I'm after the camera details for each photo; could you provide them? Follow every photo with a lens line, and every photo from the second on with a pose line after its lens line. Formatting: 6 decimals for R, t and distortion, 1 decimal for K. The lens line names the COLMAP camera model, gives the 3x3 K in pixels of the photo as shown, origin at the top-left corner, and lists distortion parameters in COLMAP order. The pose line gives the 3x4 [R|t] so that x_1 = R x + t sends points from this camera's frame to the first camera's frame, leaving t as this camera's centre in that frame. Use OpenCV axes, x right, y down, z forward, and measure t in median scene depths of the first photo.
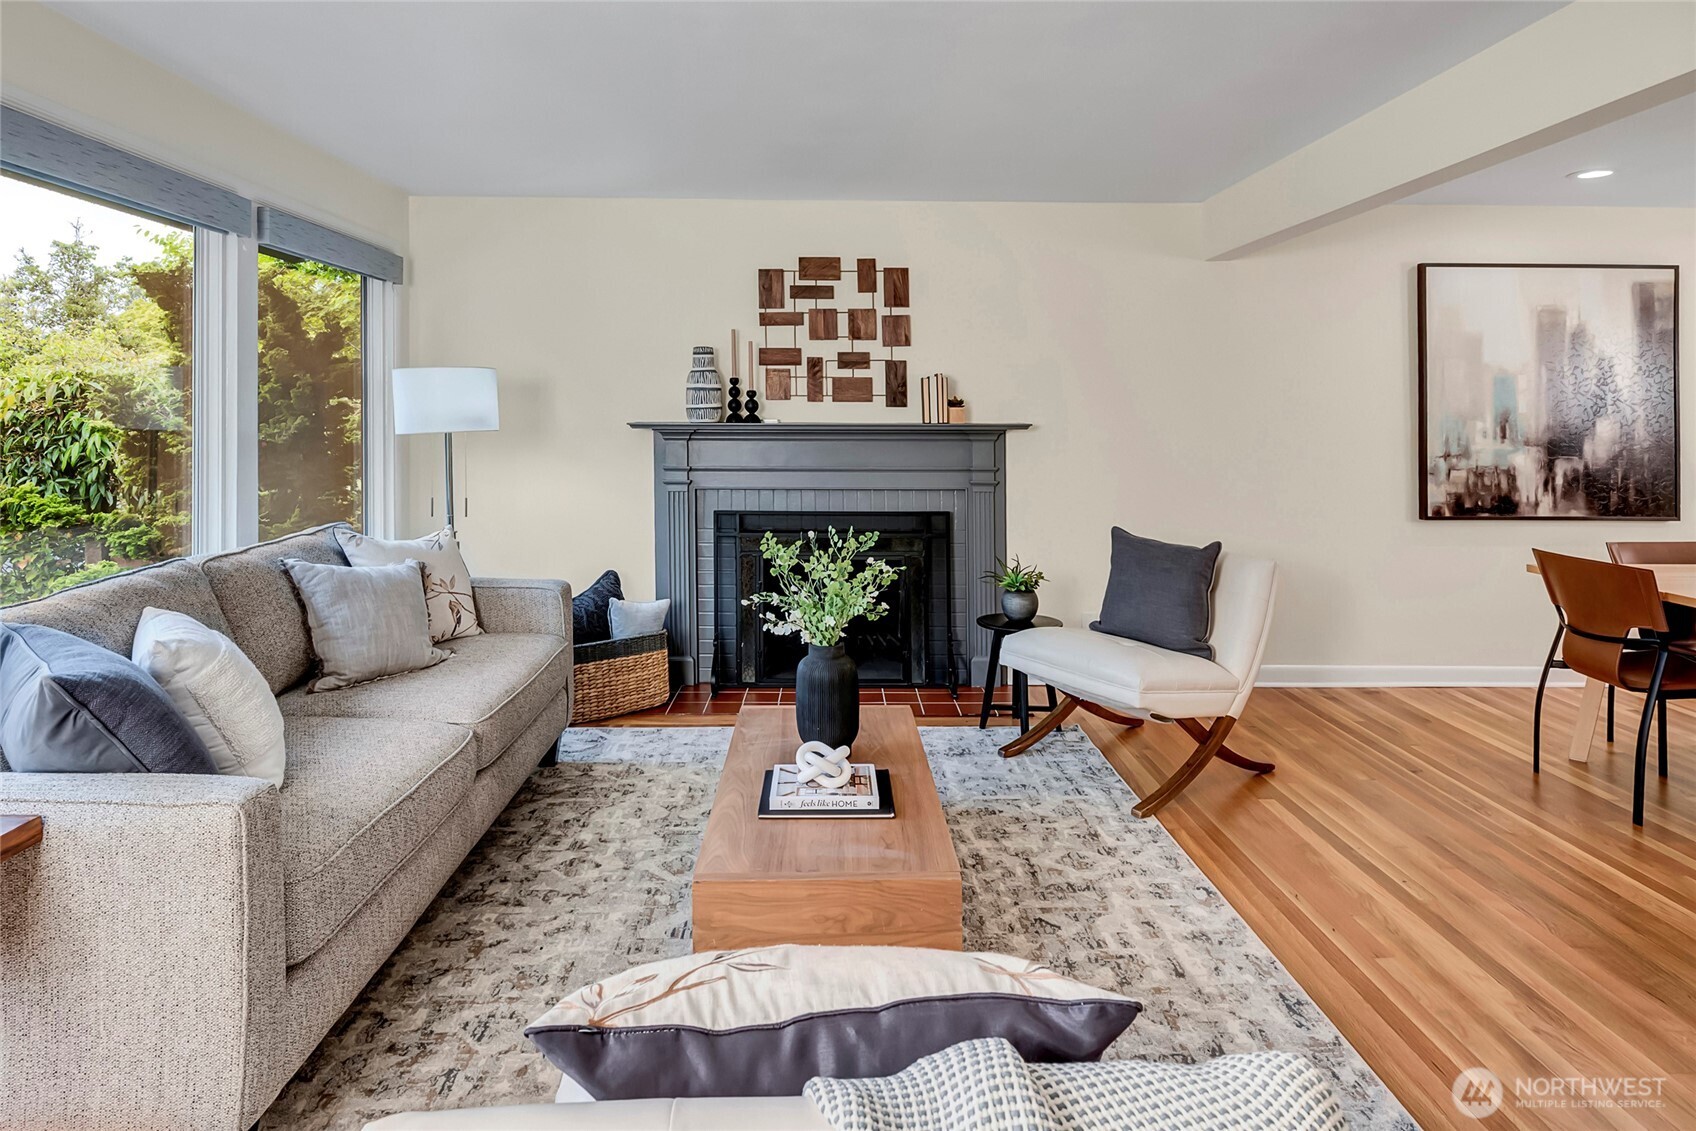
lens RADIAL K [[940.2, 0, 849.6], [0, 940.2, 413.0], [0, 0, 1]] dist [-0.004512, 0.000130]
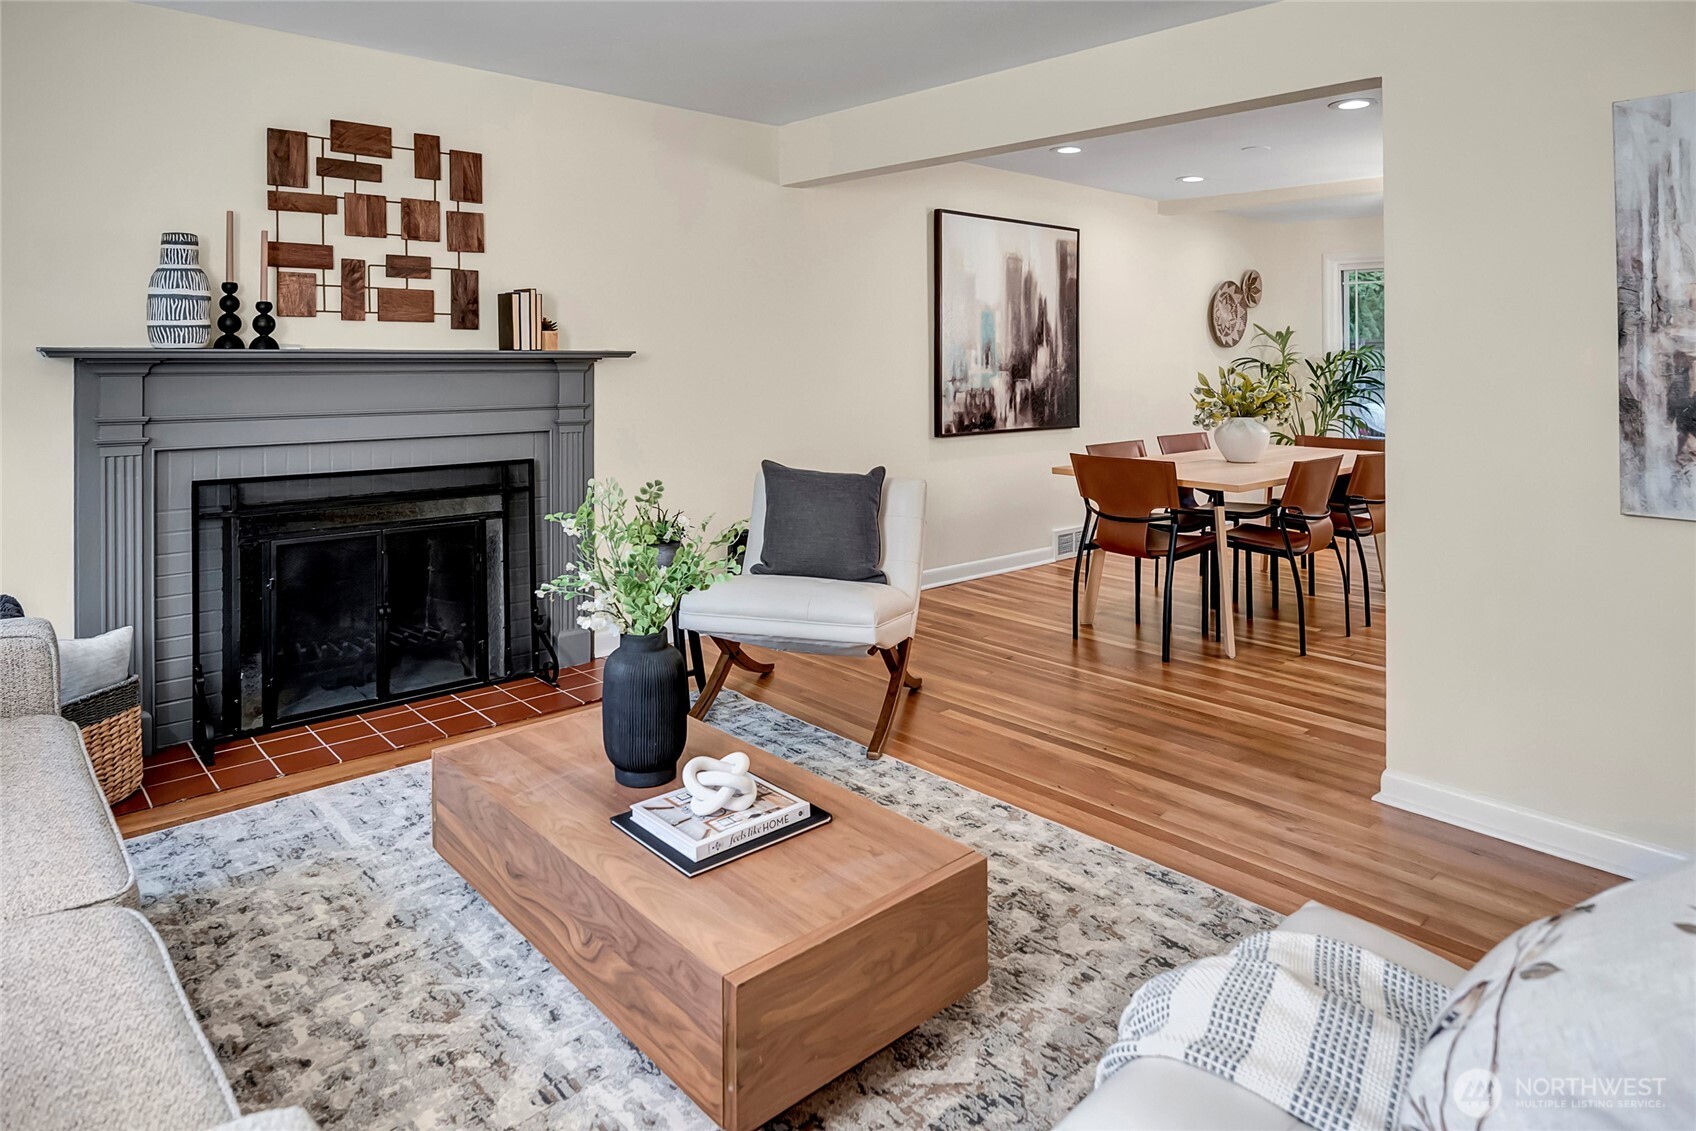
lens RADIAL K [[1006.5, 0, 852.6], [0, 1006.5, 334.8], [0, 0, 1]] dist [-0.003699, 0.000238]
pose [[0.755109, 0.012151, 0.655487, -0.257634], [-0.002077, 0.999868, -0.016143, 0.010946], [-0.655596, 0.010829, 0.755034, 0.160216]]
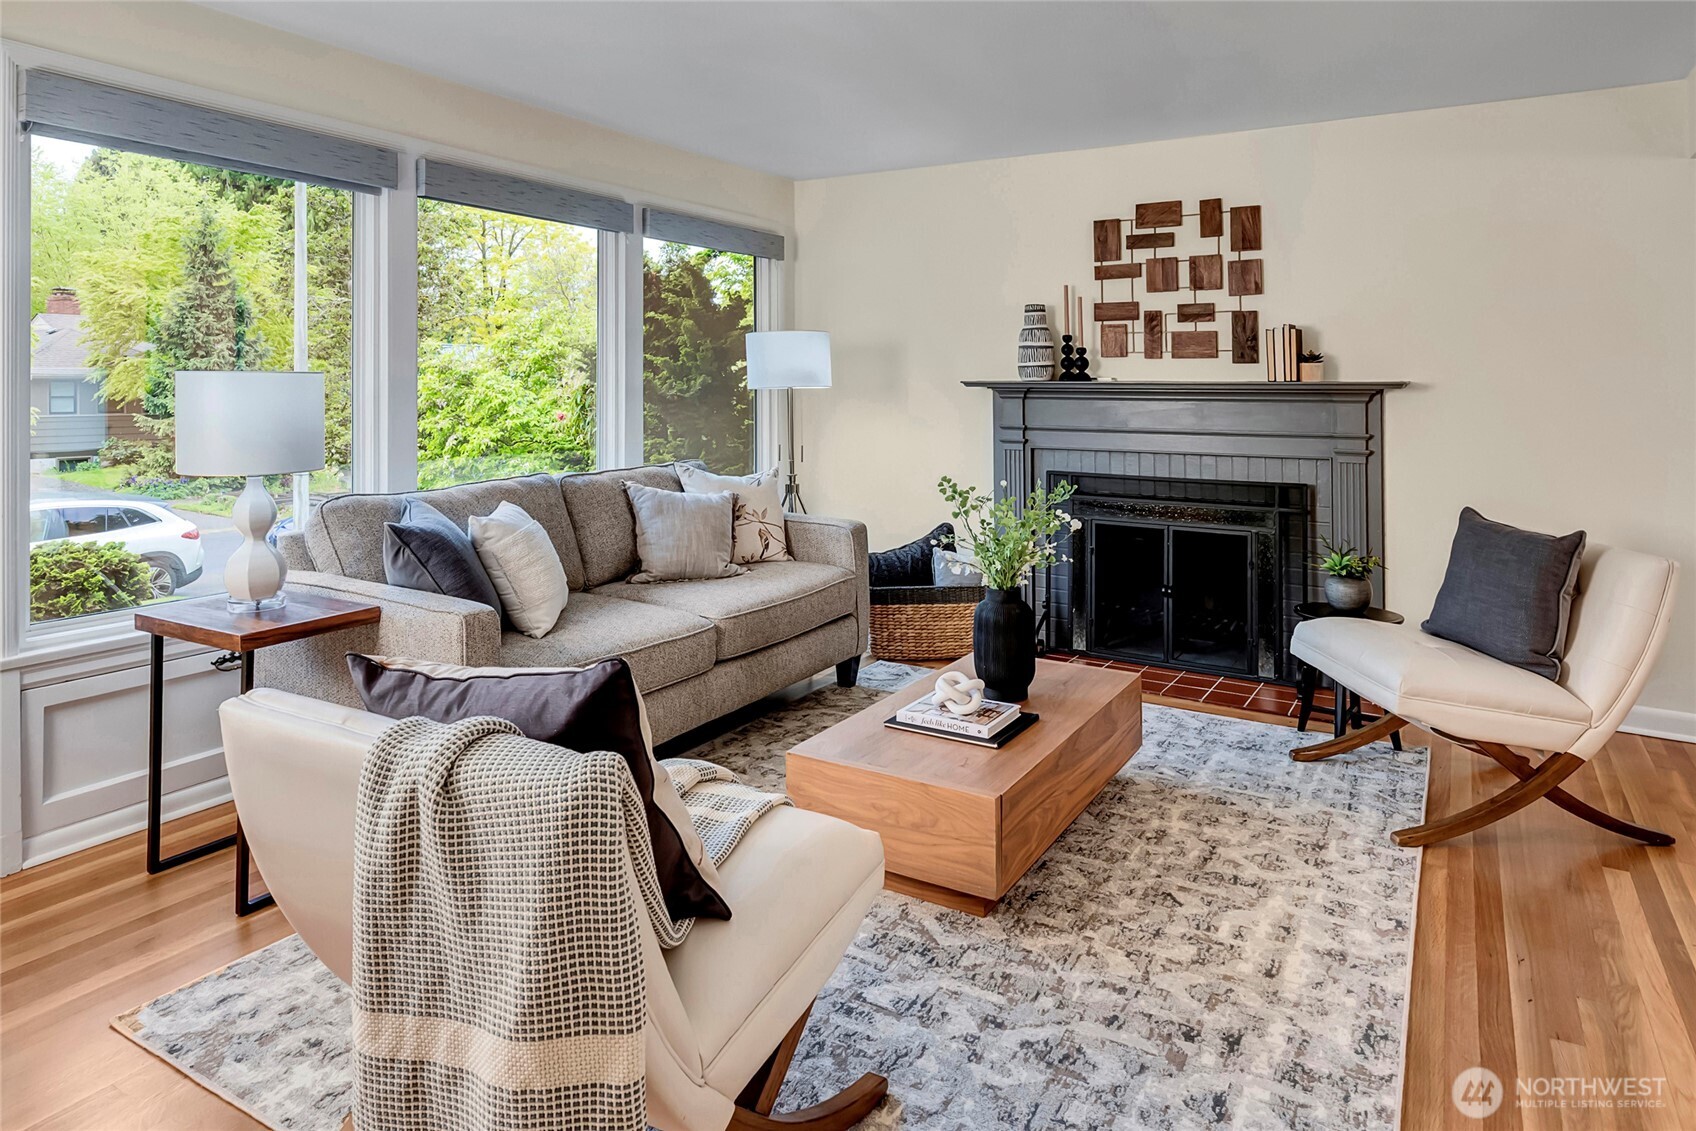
lens RADIAL K [[1047.4, 0, 845.4], [0, 1047.4, 383.2], [0, 0, 1]] dist [0.001678, 0.000793]
pose [[0.844391, 0.000179, -0.535727, 0.263748], [0.000087, 1.000000, 0.000471, 0.011876], [0.535727, -0.000444, 0.844391, -0.037372]]
